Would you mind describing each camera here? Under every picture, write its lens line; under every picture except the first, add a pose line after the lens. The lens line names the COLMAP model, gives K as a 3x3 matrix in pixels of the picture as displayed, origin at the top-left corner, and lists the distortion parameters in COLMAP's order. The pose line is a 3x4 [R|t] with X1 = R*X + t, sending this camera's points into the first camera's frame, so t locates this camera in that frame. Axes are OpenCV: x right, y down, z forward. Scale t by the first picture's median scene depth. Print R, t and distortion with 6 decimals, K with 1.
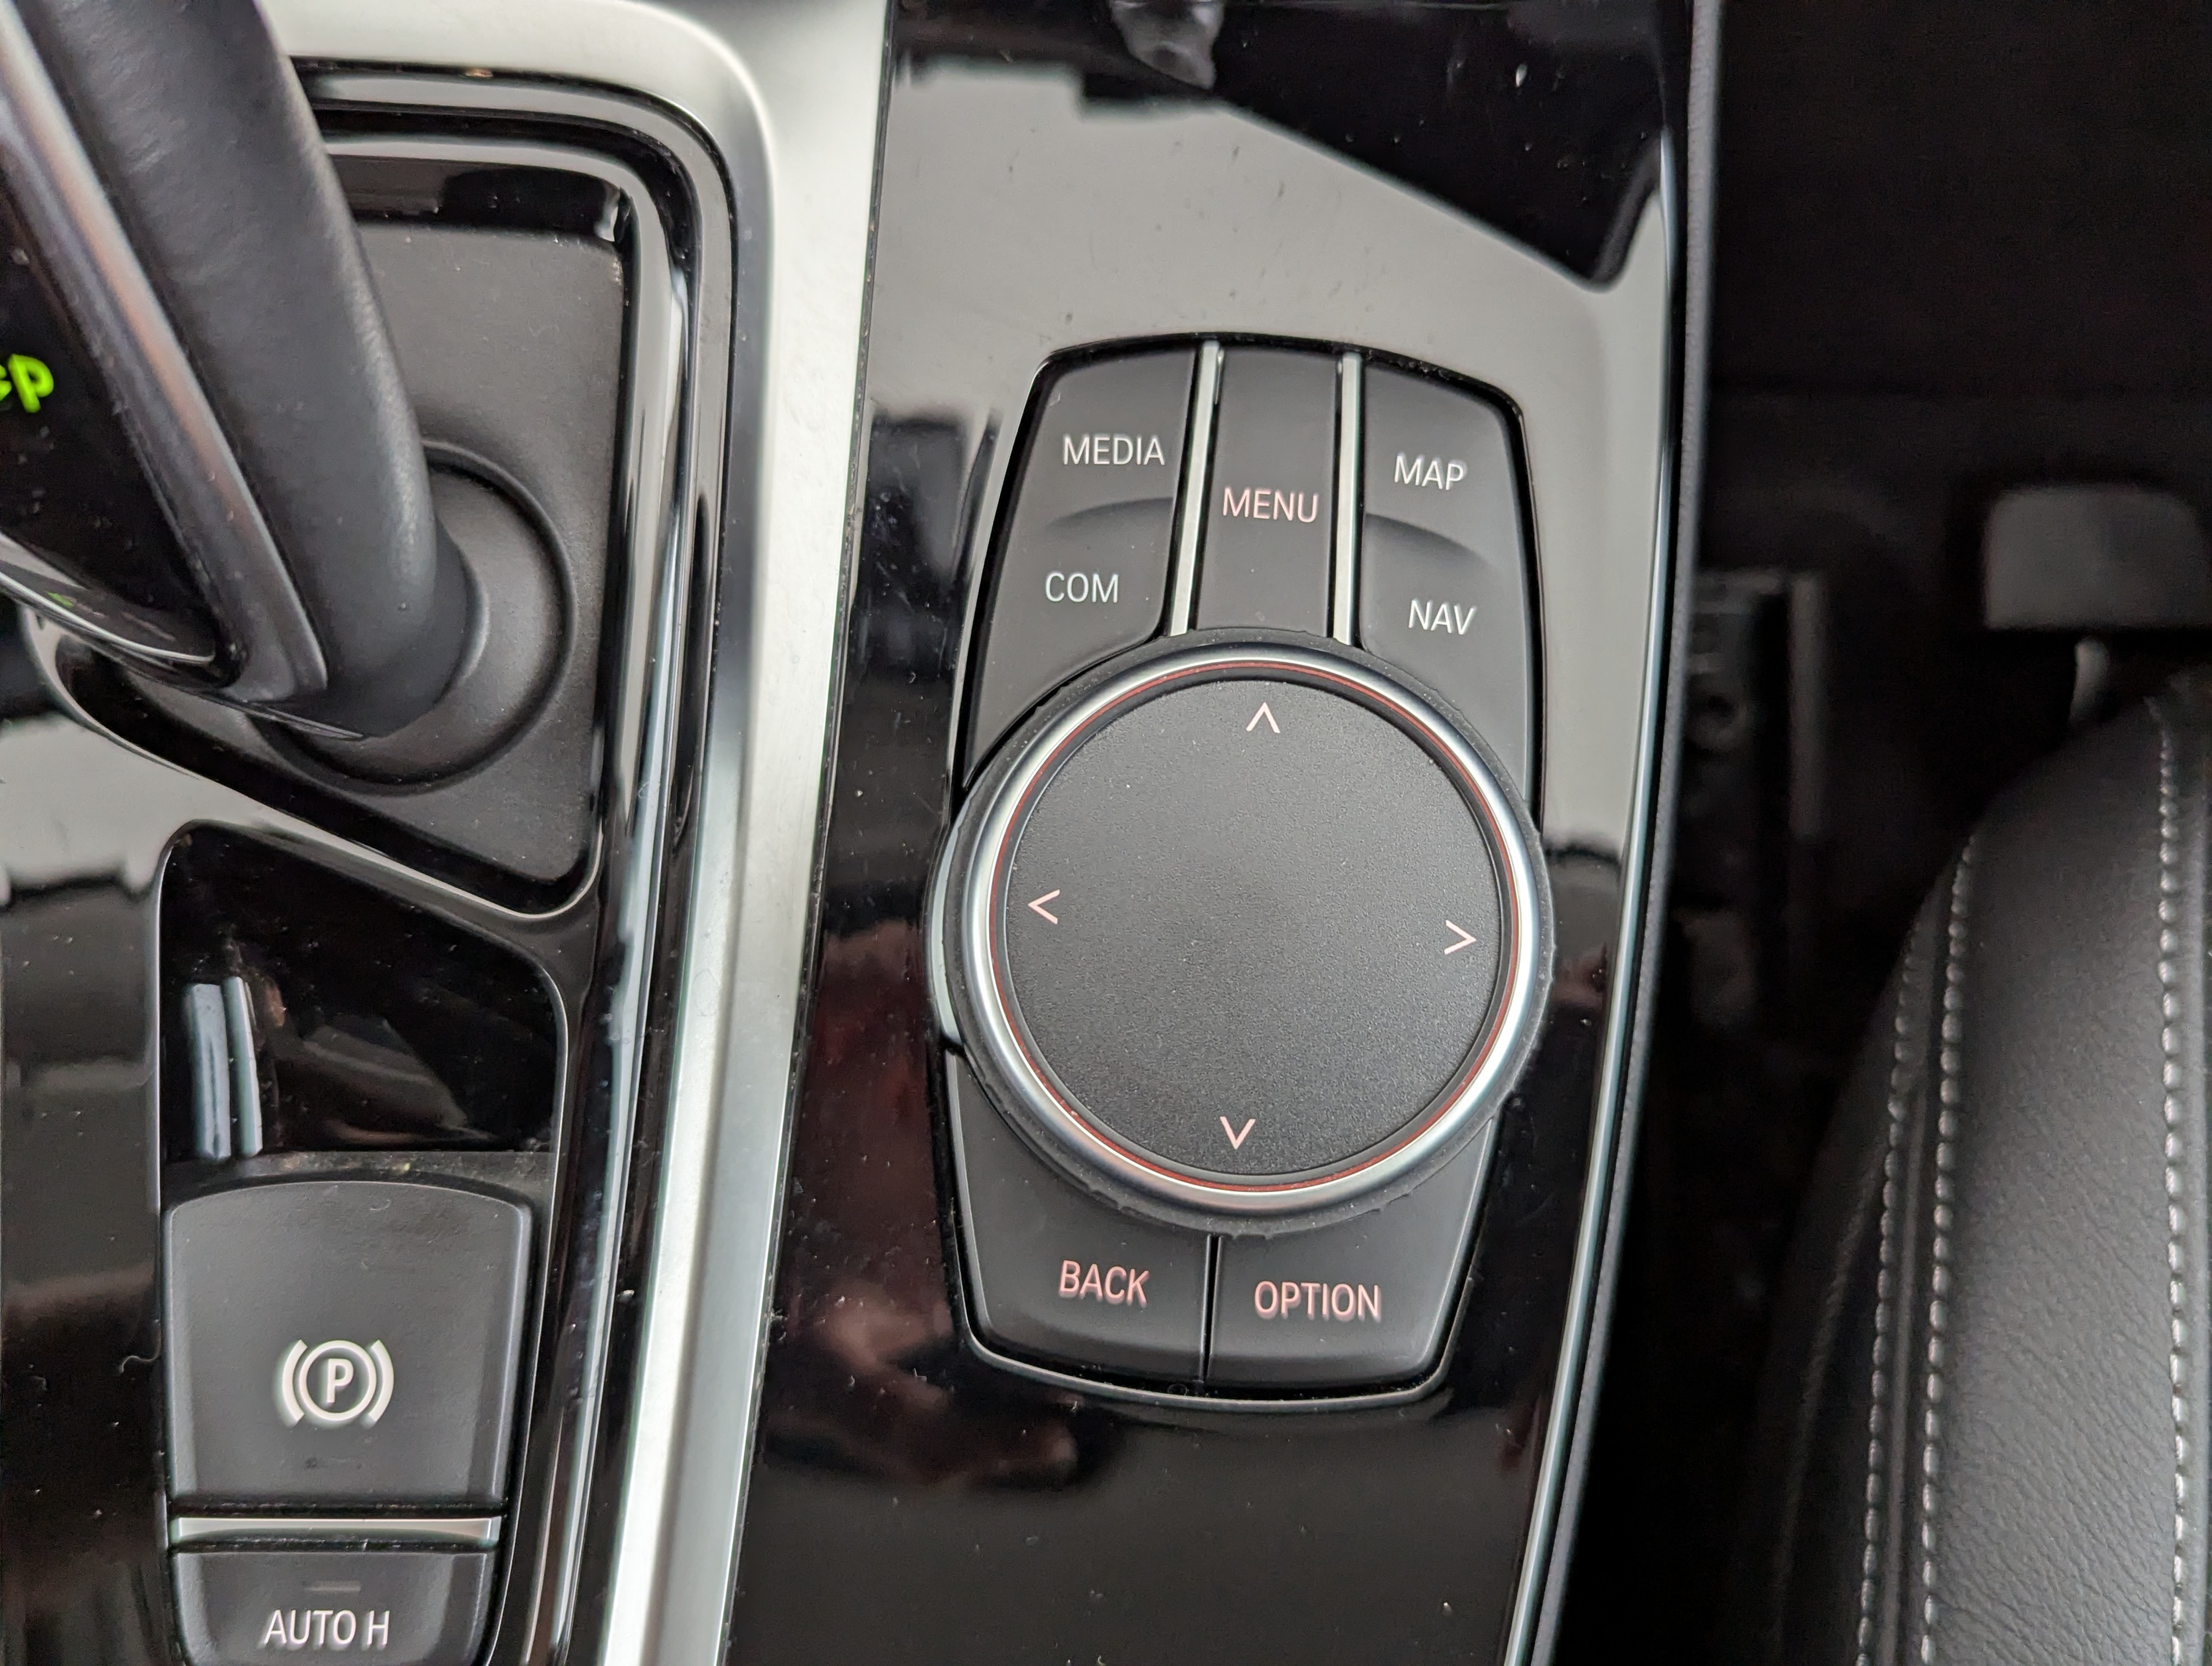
lens RADIAL K [[1873.7, 0, 1106.0], [0, 1873.7, 833.0], [0, 0, 1]] dist [0.015755, -0.005388]
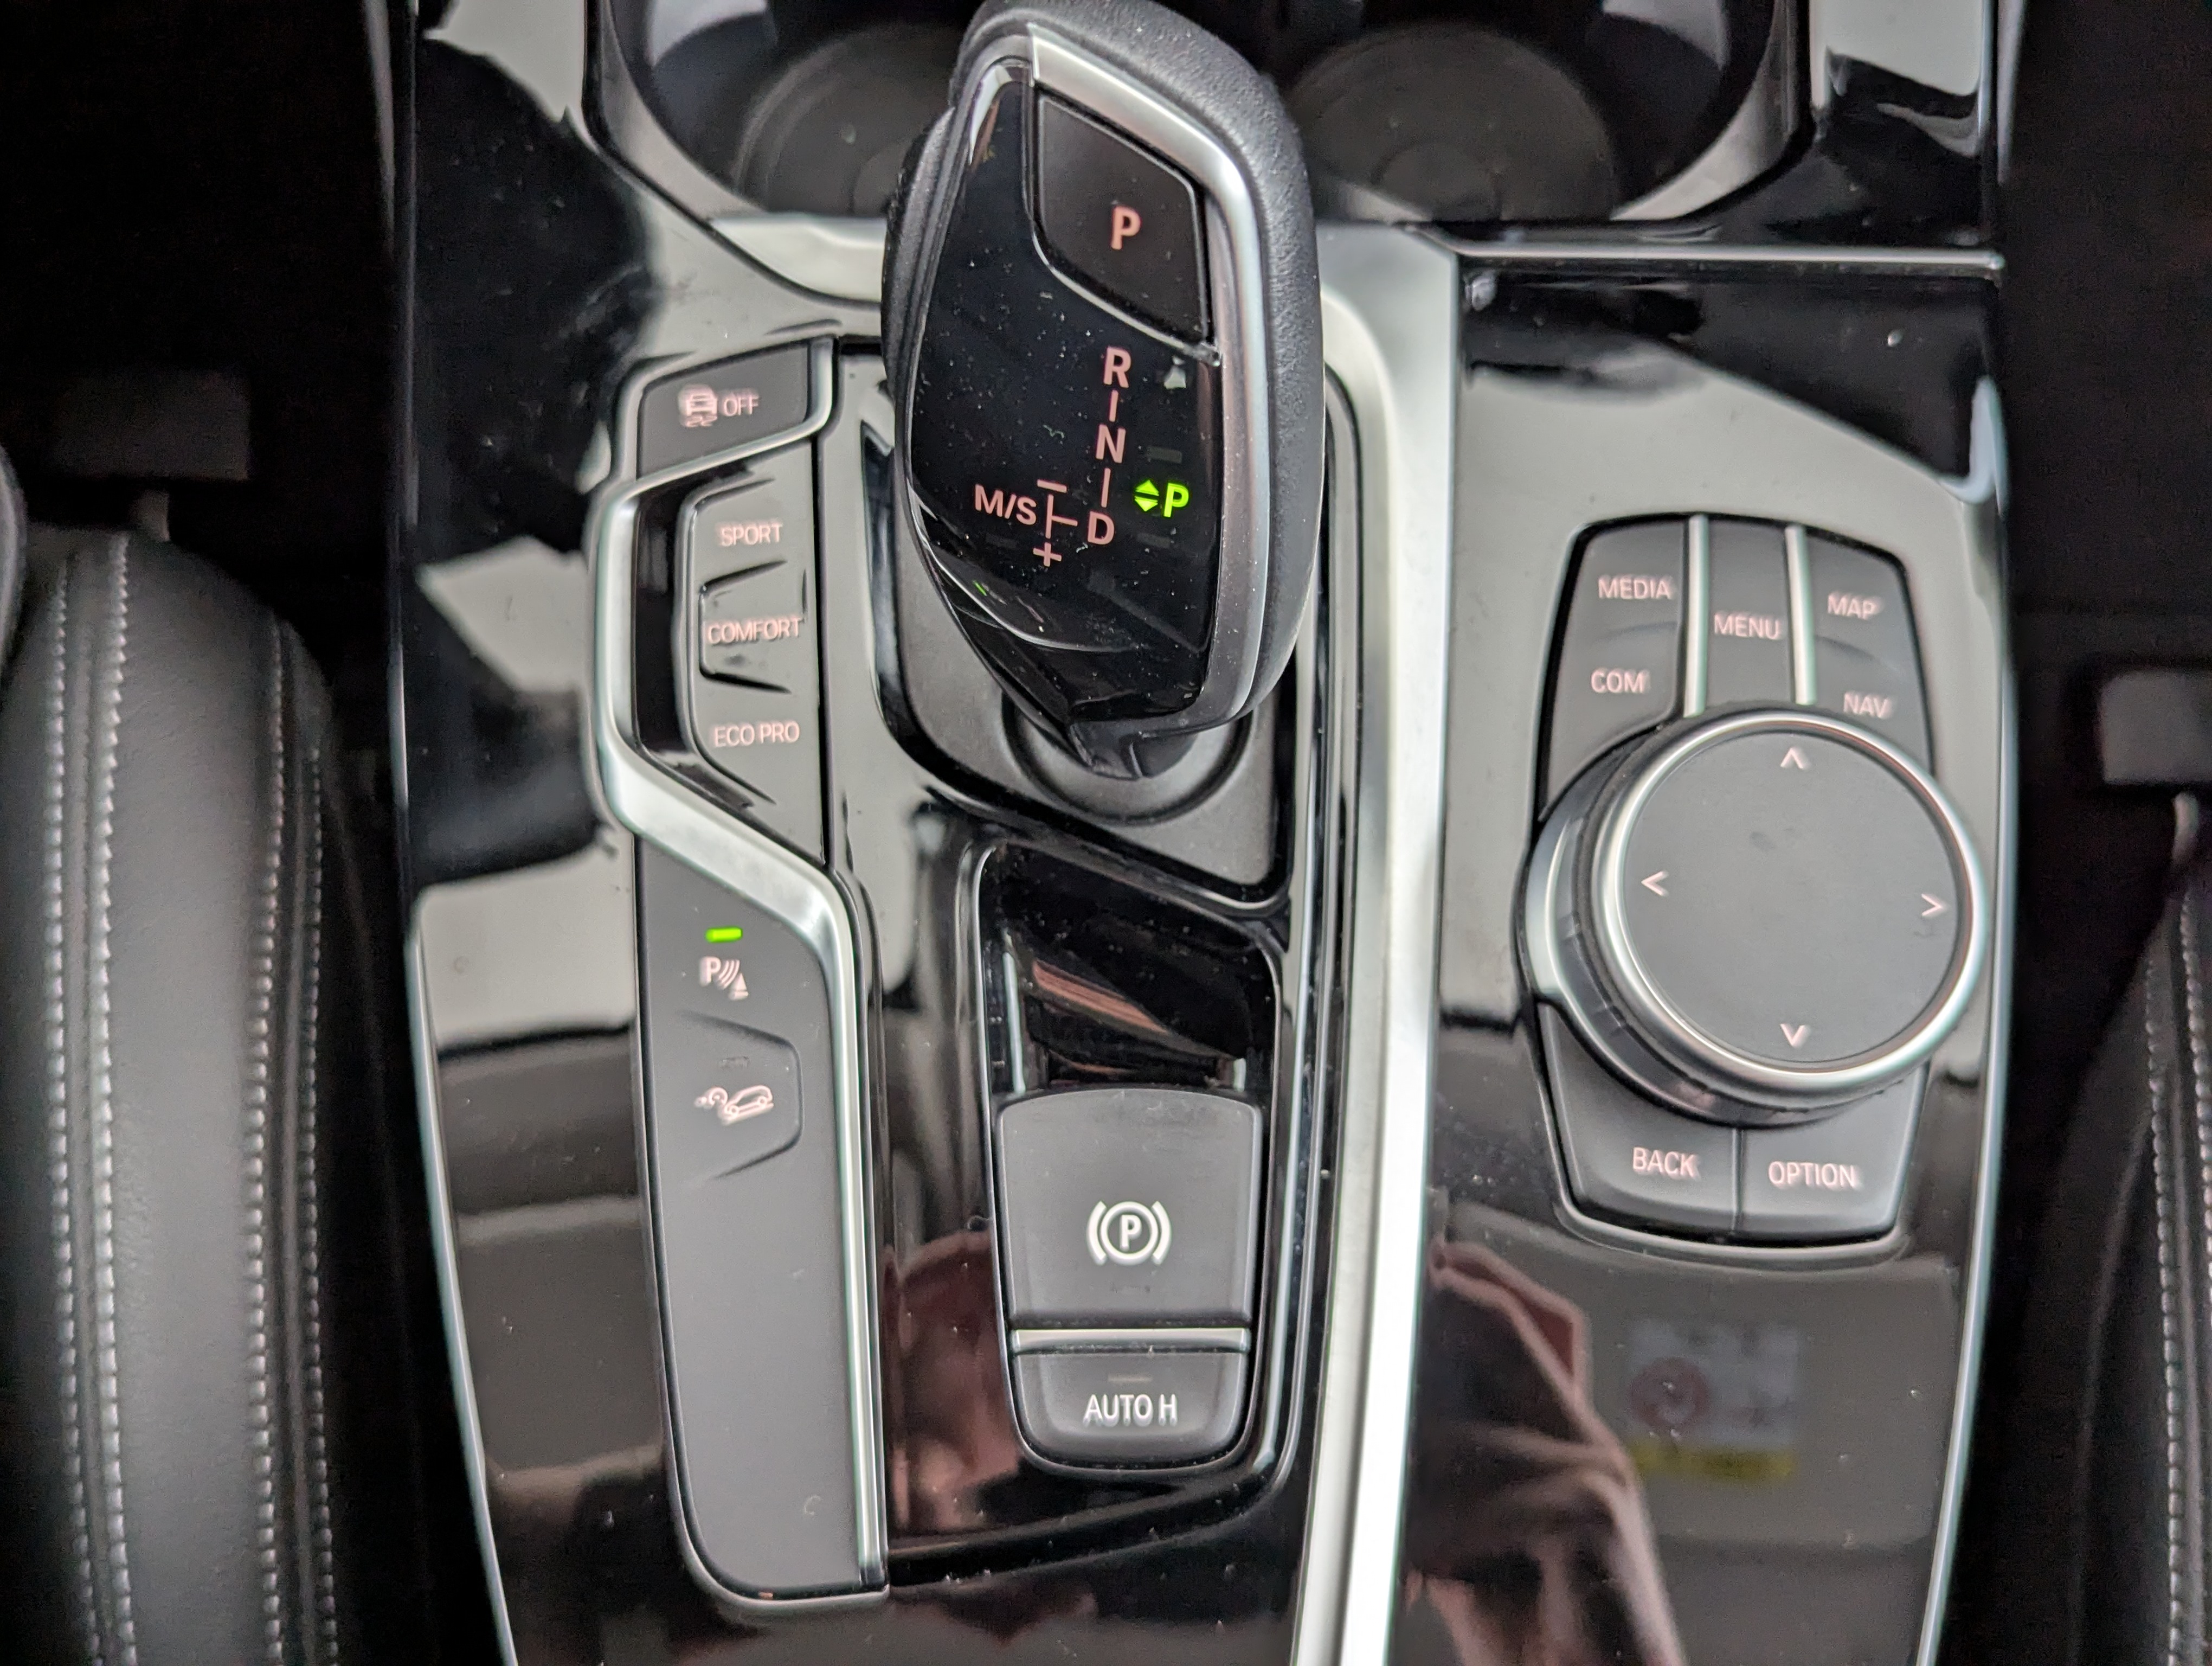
lens RADIAL K [[2108.6, 0, 1106.0], [0, 2108.6, 833.0], [0, 0, 1]] dist [0.004836, 0.005065]
pose [[0.997888, 0.009687, 0.064238, -0.519631], [-0.001874, 0.992700, -0.120593, 0.183364], [-0.064937, 0.120218, 0.990621, -0.571826]]
